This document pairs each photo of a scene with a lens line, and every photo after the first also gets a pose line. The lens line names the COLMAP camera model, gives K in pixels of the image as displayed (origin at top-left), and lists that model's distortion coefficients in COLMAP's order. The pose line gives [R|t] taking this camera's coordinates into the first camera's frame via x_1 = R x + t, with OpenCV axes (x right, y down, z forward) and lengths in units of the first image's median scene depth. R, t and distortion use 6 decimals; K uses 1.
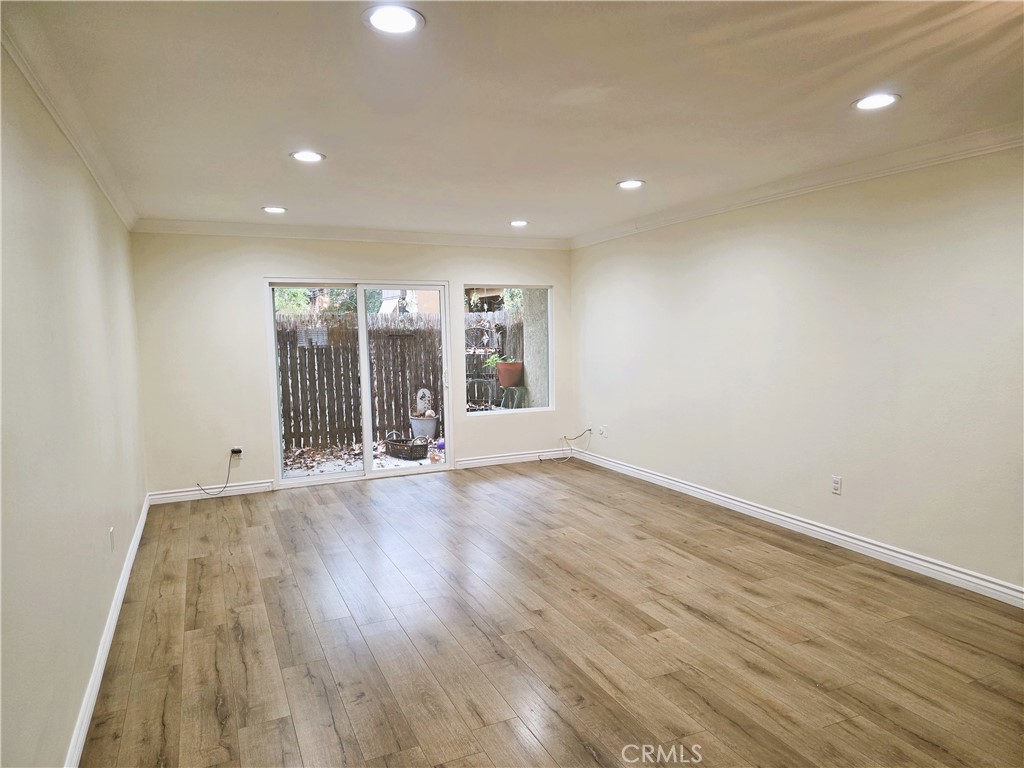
lens RADIAL K [[656.0, 0, 512.0], [0, 656.0, 384.0], [0, 0, 1]] dist [-0.004660, -0.004012]
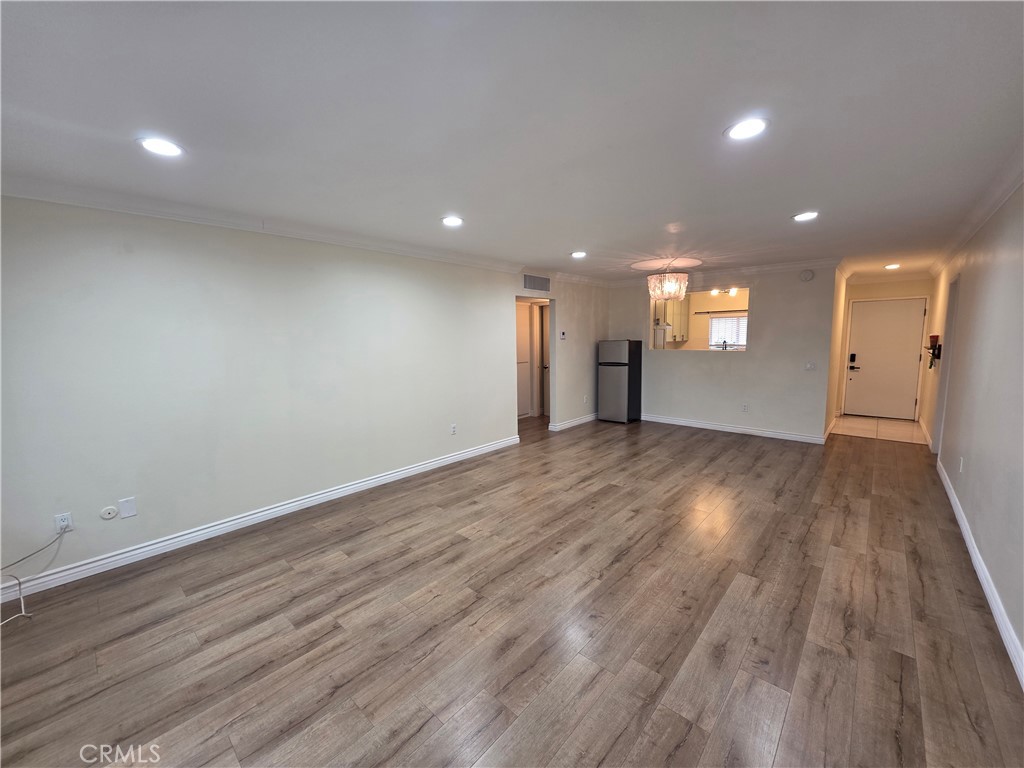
lens RADIAL K [[408.1, 0, 510.5], [0, 408.1, 378.5], [0, 0, 1]] dist [0.000571, 0.000437]
pose [[-0.377658, -0.078883, 0.922579, -0.671304], [0.104252, 0.986407, 0.127017, -0.123739], [-0.920058, 0.144150, -0.364301, 1.434554]]
